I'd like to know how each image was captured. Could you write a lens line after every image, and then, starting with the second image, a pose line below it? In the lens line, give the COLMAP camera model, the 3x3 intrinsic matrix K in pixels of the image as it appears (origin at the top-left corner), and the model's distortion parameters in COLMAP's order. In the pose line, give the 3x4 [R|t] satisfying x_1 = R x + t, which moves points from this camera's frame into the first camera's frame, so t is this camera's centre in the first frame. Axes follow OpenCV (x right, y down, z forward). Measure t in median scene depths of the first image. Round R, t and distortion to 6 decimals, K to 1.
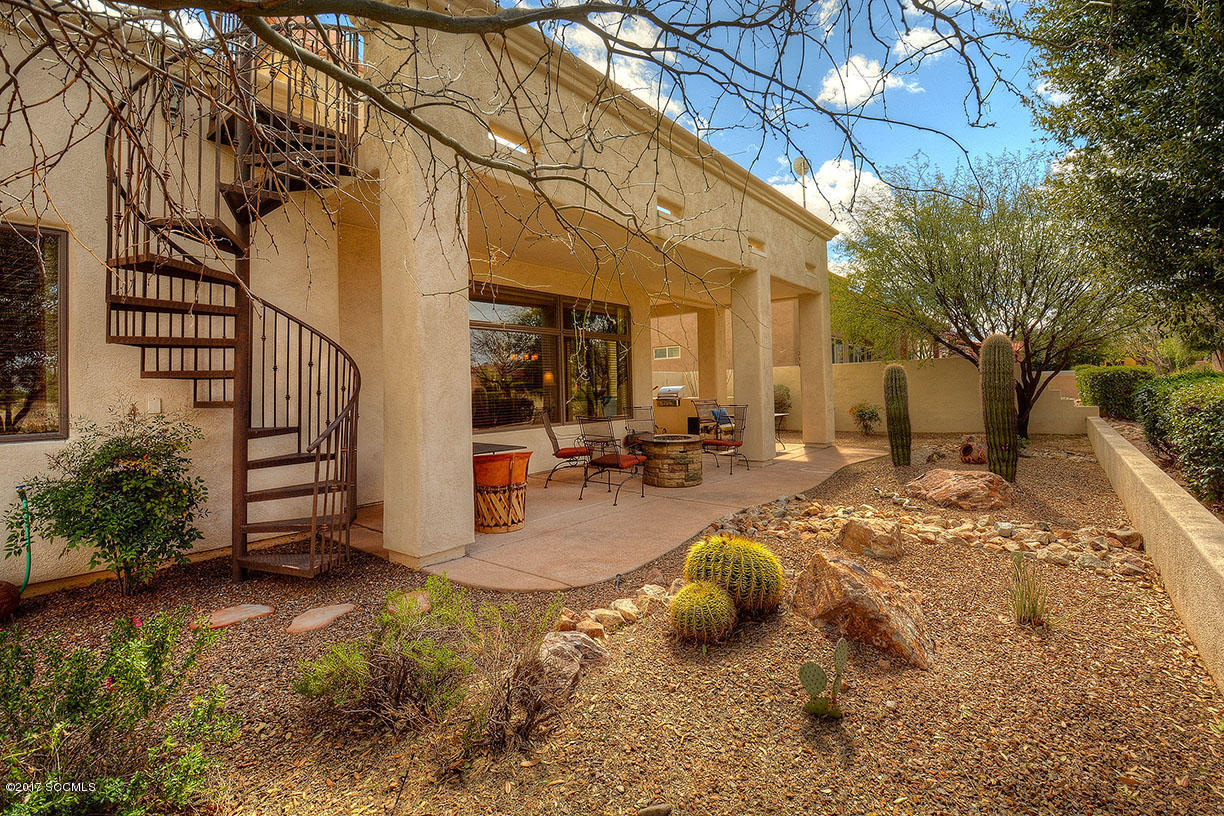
lens RADIAL K [[553.0, 0, 618.9], [0, 553.0, 427.5], [0, 0, 1]] dist [-0.012530, -0.000702]
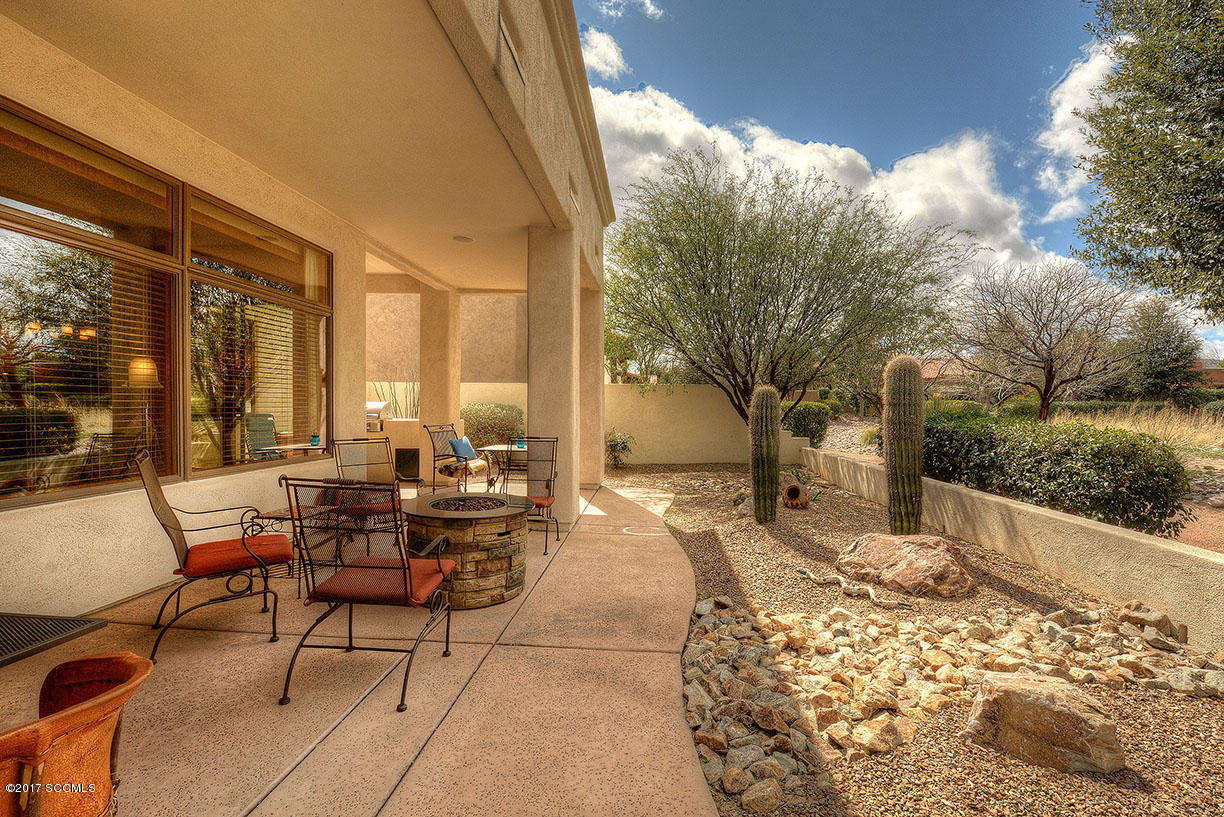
lens RADIAL K [[553.0, 0, 618.9], [0, 553.0, 428.0], [0, 0, 1]] dist [-0.012530, -0.000702]
pose [[0.802711, 0.016951, 0.596127, -0.091793], [0.003948, 0.999423, -0.033735, -0.031418], [-0.596355, 0.029433, 0.802181, 0.473403]]
